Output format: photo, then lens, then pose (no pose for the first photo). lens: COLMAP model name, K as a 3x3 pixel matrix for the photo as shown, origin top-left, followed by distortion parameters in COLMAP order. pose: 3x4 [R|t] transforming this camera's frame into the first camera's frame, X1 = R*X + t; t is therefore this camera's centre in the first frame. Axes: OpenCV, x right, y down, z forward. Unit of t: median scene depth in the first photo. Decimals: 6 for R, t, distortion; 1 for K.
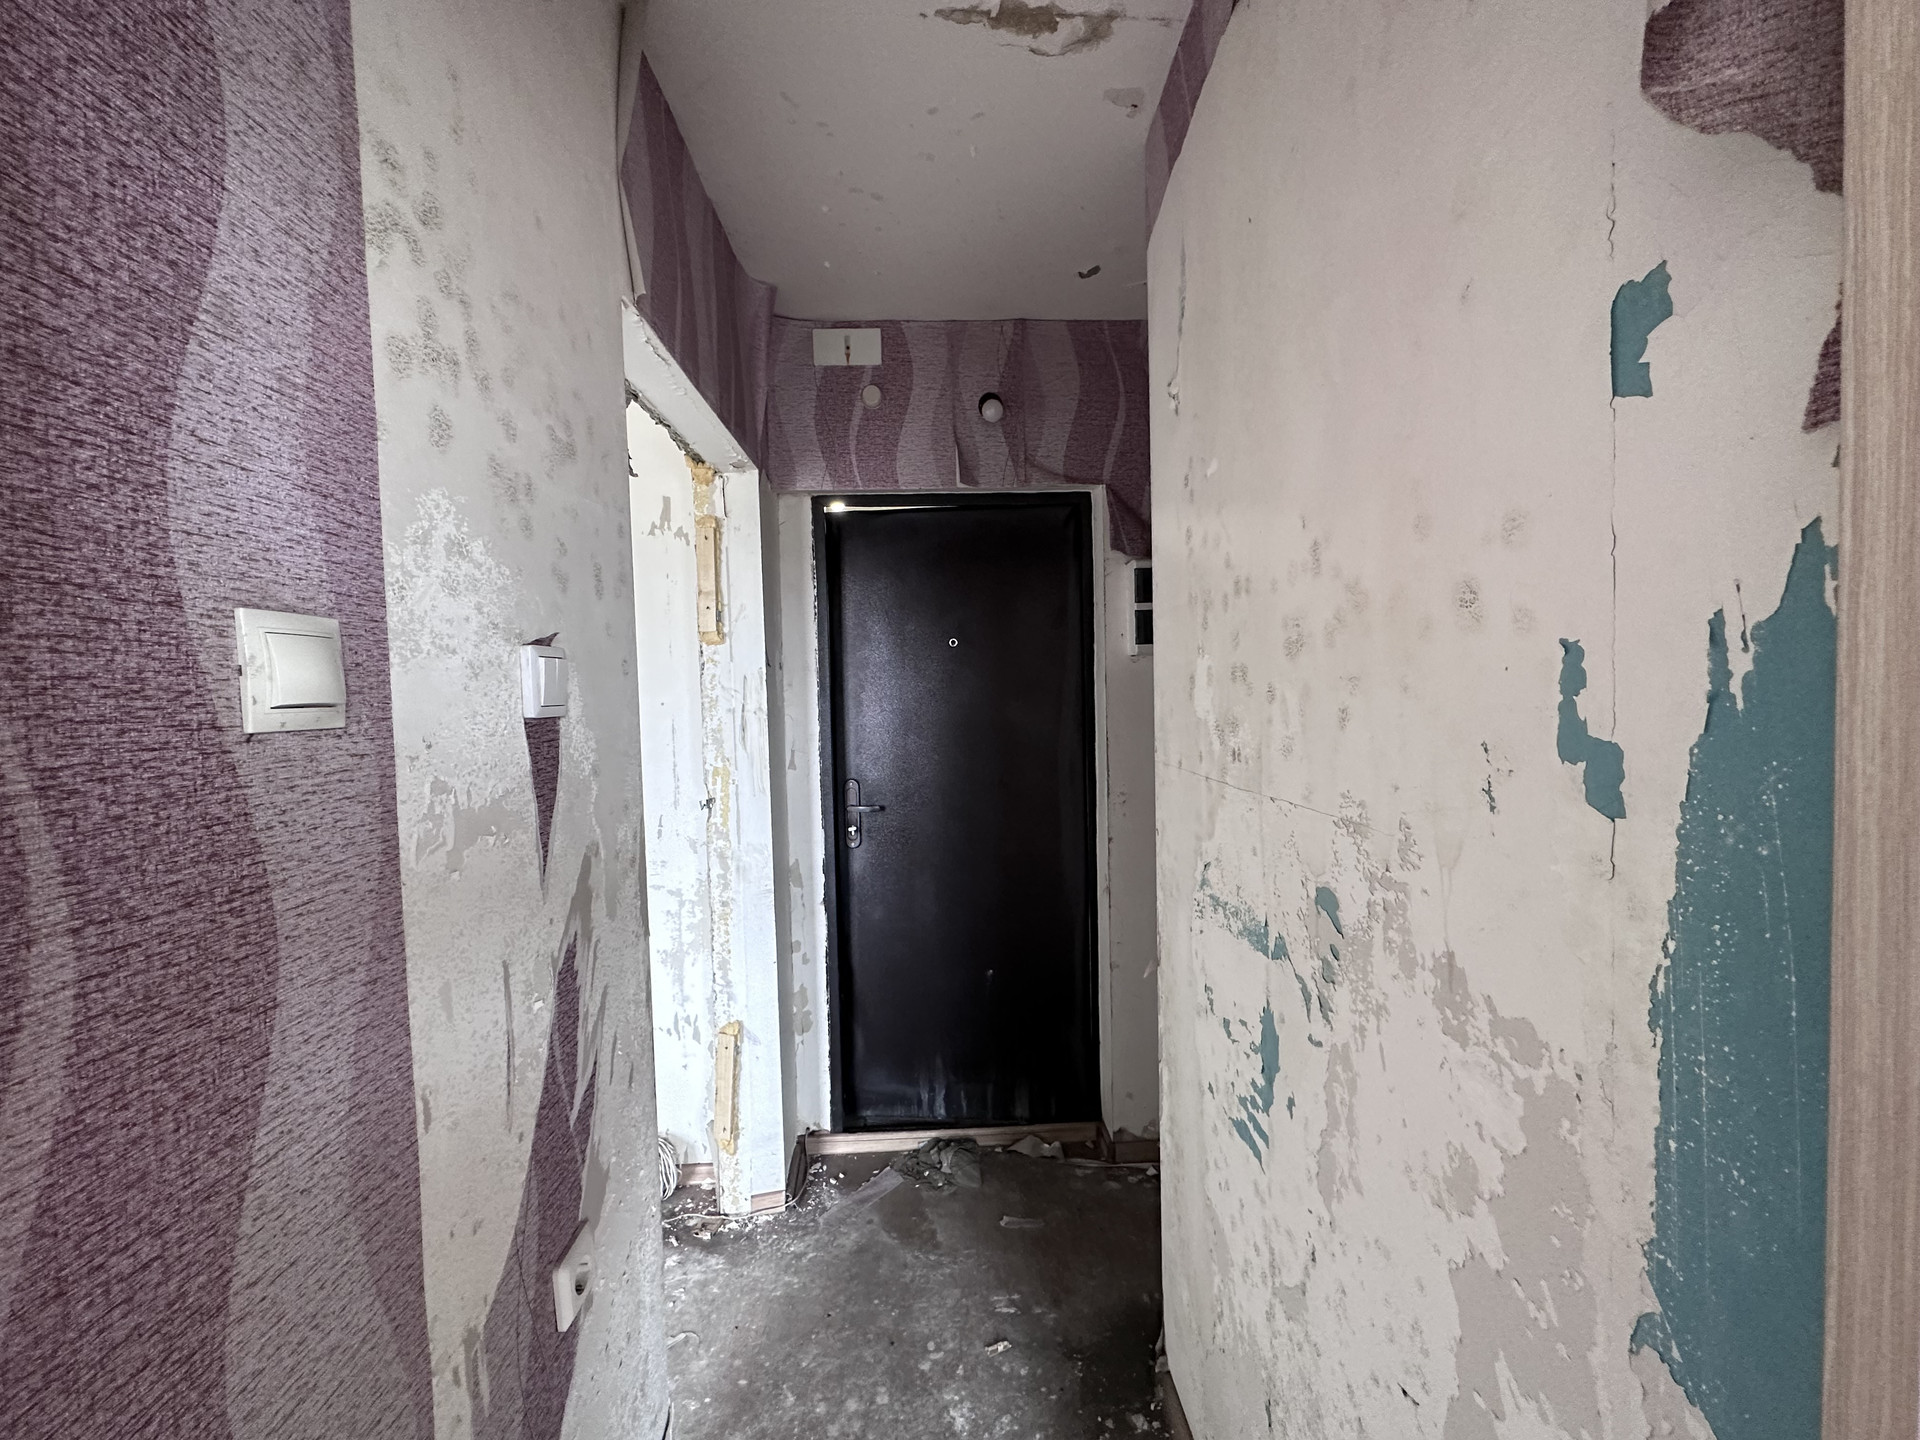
lens RADIAL K [[766.0, 0, 954.6], [0, 766.0, 719.0], [0, 0, 1]] dist [-0.000881, 0.000490]
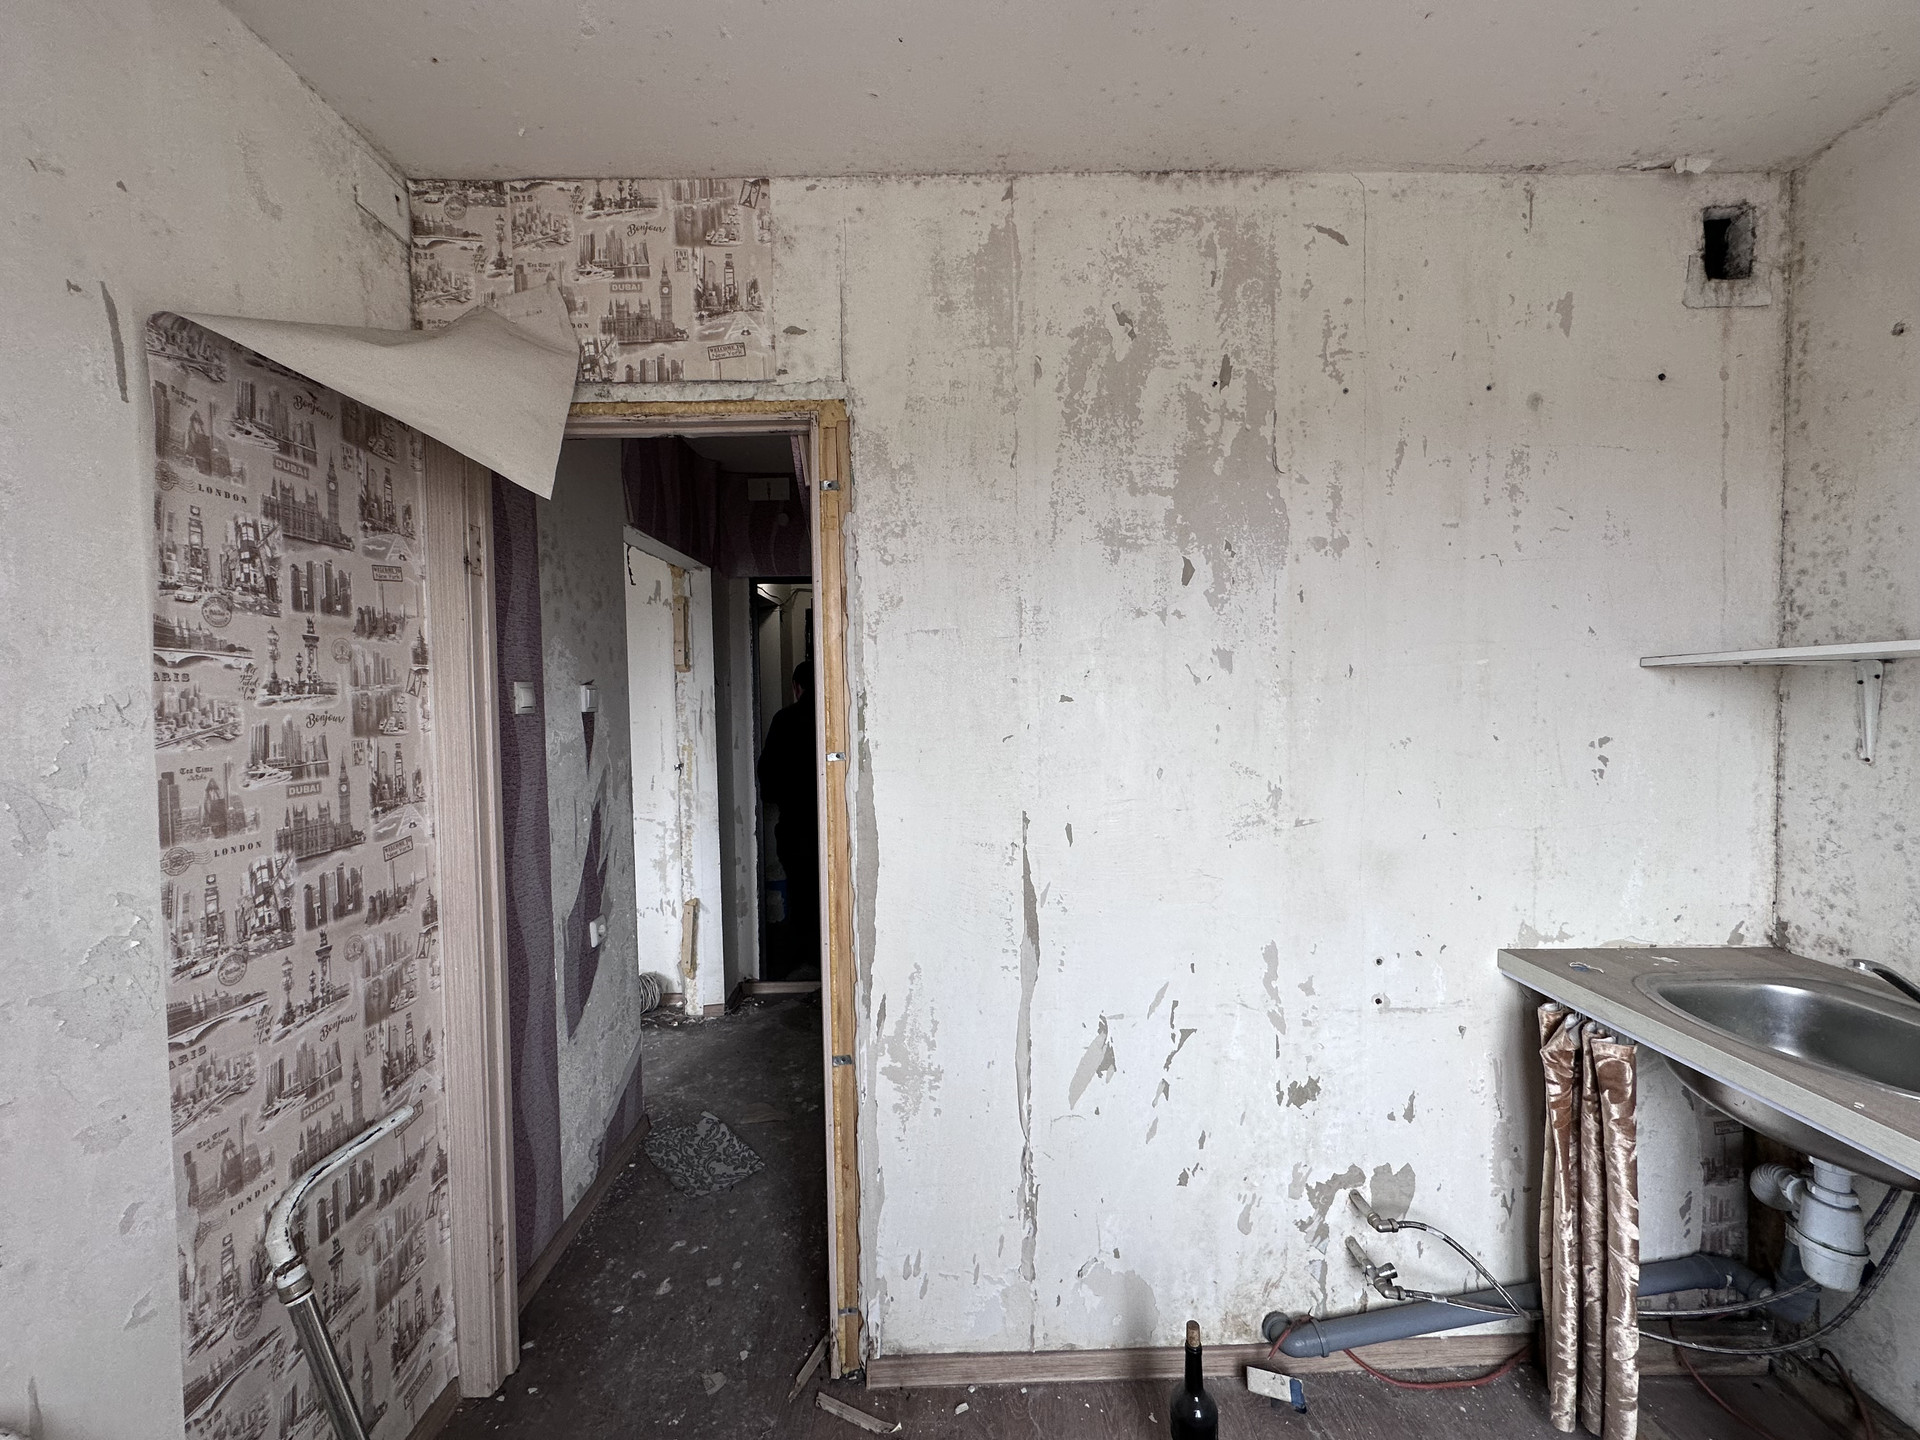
lens RADIAL K [[766.0, 0, 954.6], [0, 766.0, 719.0], [0, 0, 1]] dist [-0.000881, 0.000490]
pose [[0.999509, 0.007393, -0.030445, 0.328673], [-0.007587, 0.999951, -0.006281, 0.011755], [0.030397, 0.006509, 0.999517, -0.653581]]
